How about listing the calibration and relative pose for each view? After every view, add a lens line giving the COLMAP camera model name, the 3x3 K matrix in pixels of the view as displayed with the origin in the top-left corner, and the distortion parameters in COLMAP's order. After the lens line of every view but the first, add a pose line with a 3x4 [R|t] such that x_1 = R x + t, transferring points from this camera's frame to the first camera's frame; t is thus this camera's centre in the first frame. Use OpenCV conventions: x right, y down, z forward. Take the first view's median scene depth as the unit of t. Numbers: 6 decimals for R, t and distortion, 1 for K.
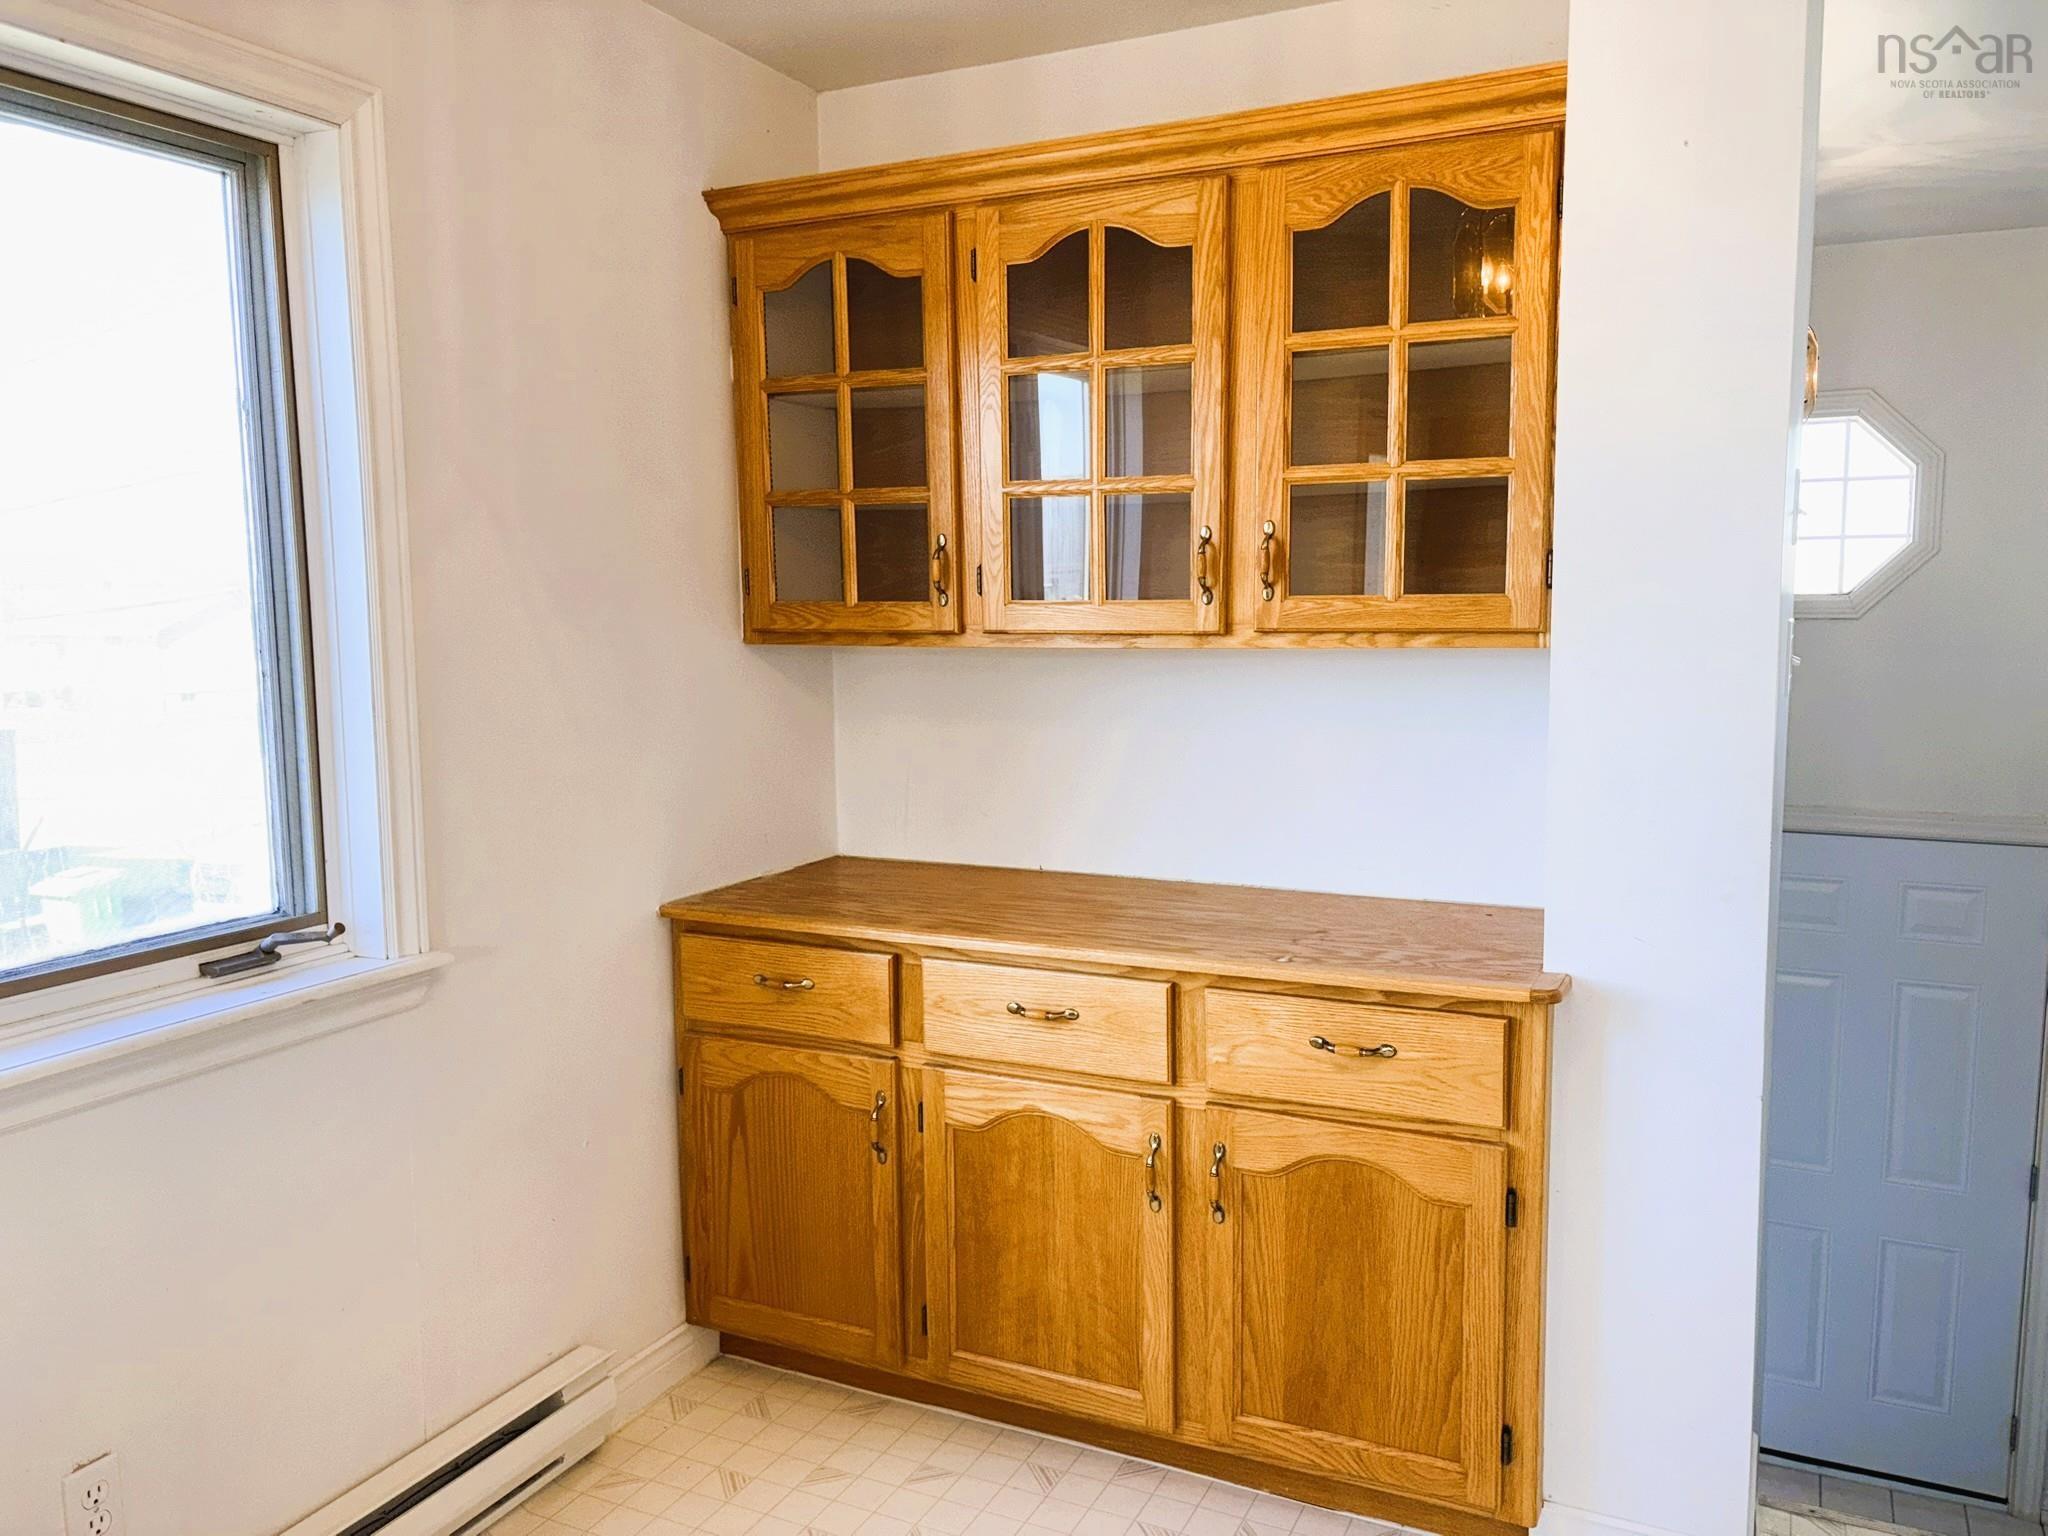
lens RADIAL K [[1544.8, 0, 1049.5], [0, 1544.8, 771.4], [0, 0, 1]] dist [0.046383, -0.057373]
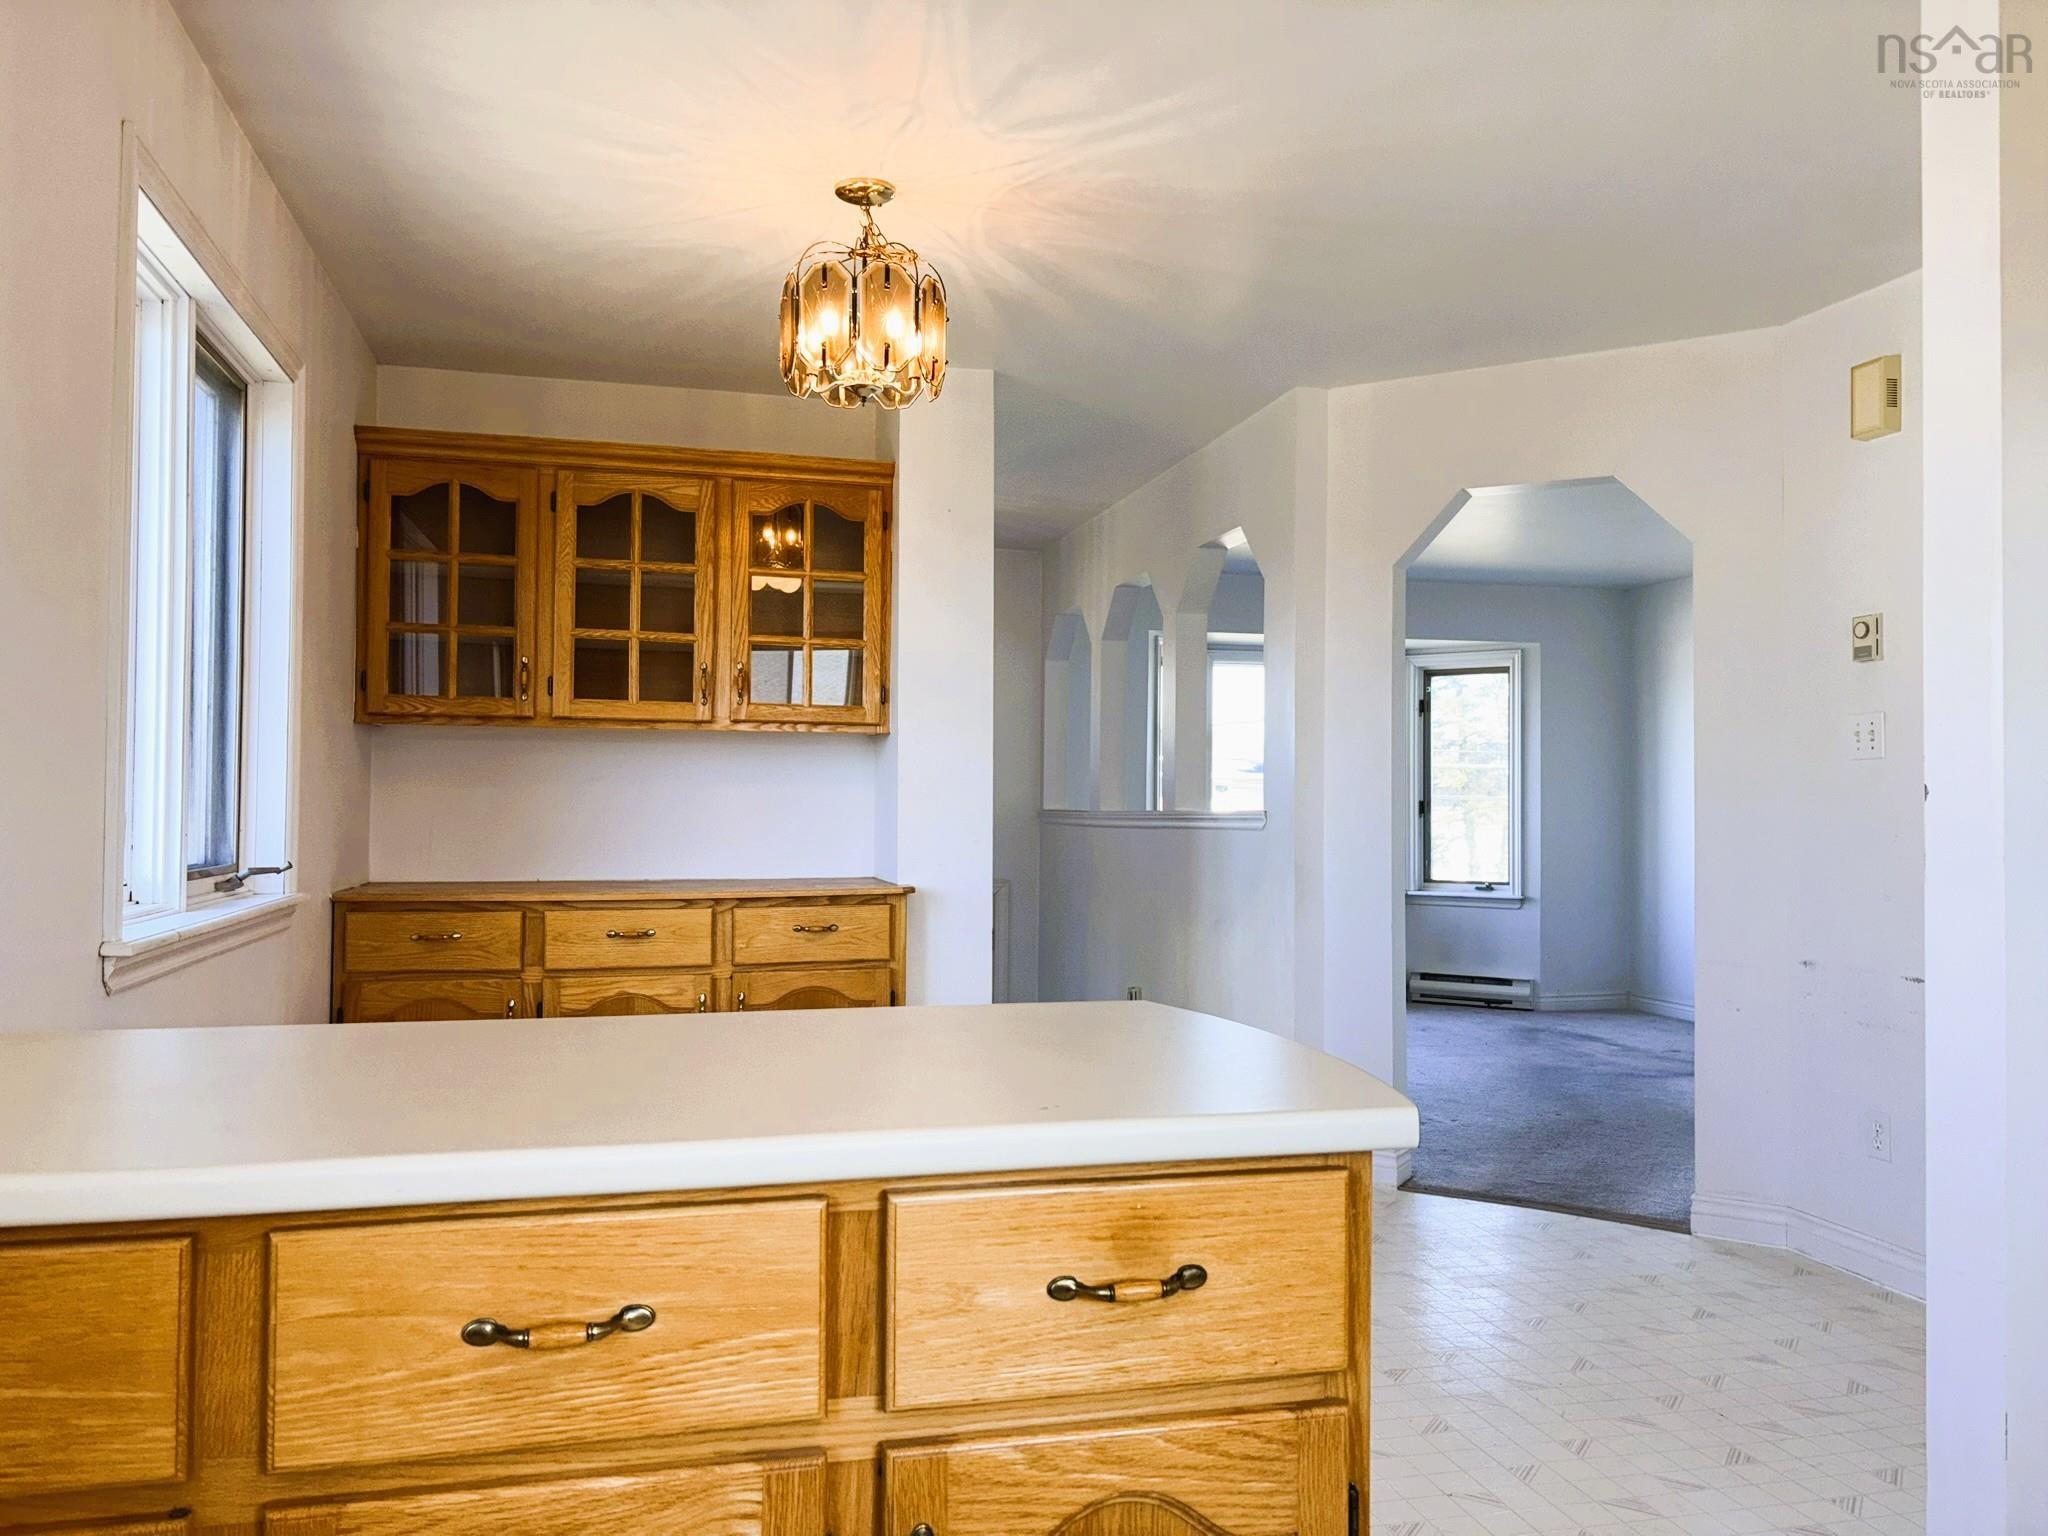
lens RADIAL K [[1544.8, 0, 1023.1], [0, 1544.8, 775.8], [0, 0, 1]] dist [0.046383, -0.057373]
pose [[0.762412, 0.028519, 0.646463, -0.787605], [0.059935, 0.991622, -0.114431, 0.204510], [-0.644311, 0.125990, 0.754315, -0.596294]]
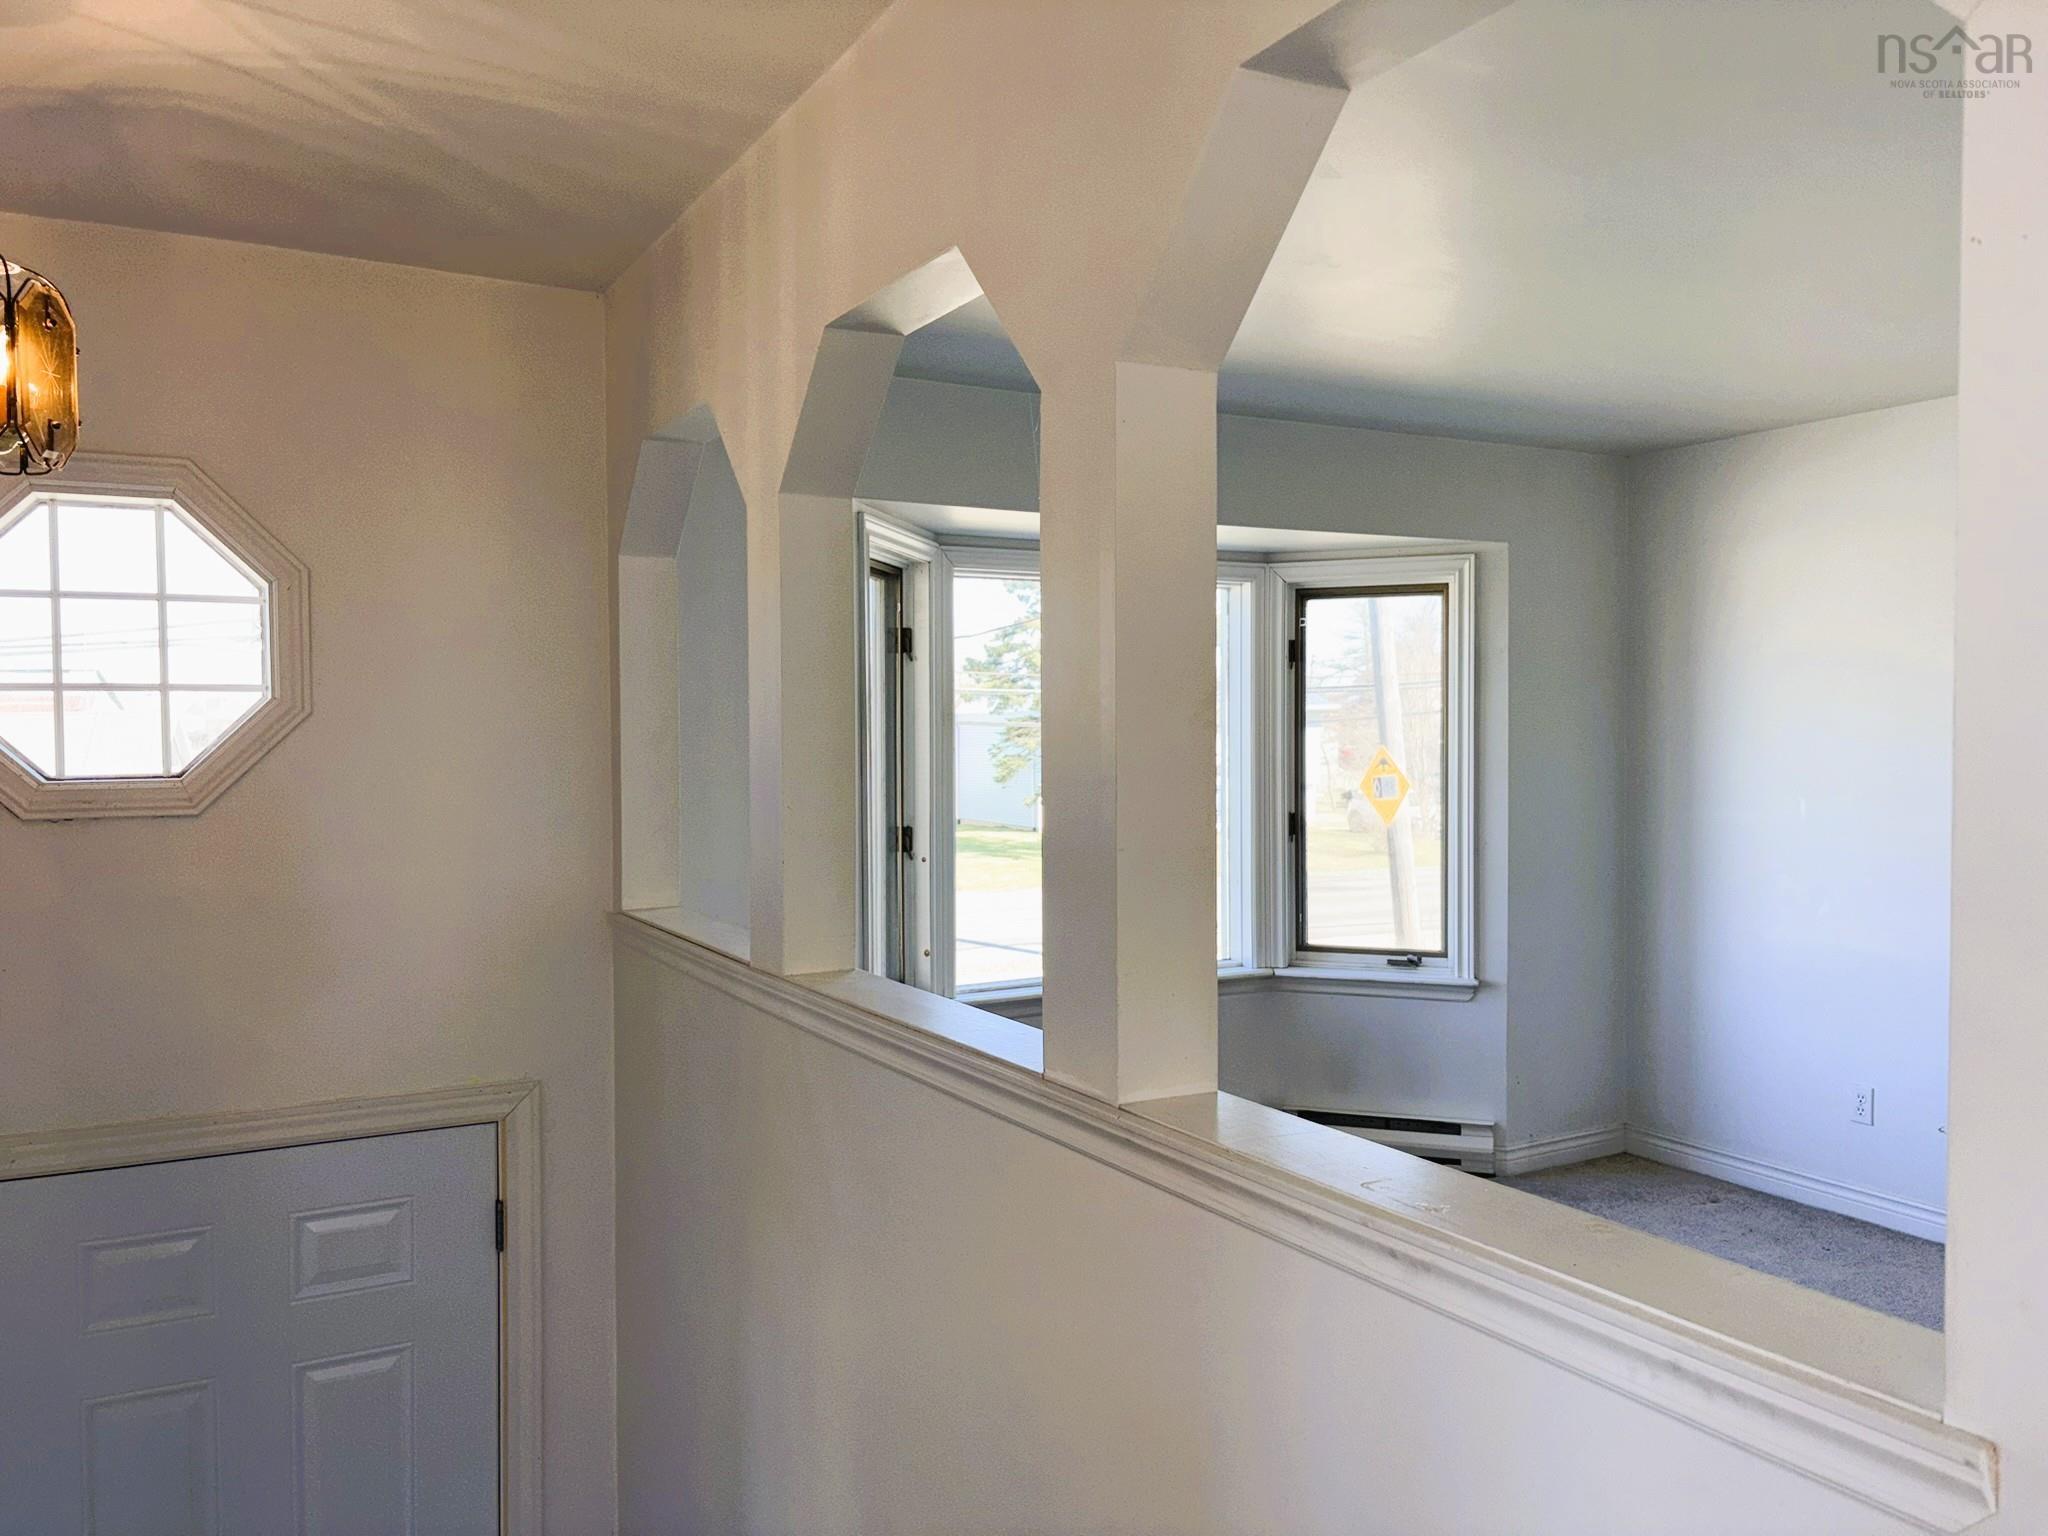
lens RADIAL K [[1544.8, 0, 1019.5], [0, 1544.8, 784.6], [0, 0, 1]] dist [0.046383, -0.057373]
pose [[0.574269, -0.024939, 0.818286, 0.360166], [0.092444, 0.995118, -0.034549, -0.108287], [-0.813430, 0.095486, 0.573771, 0.677144]]
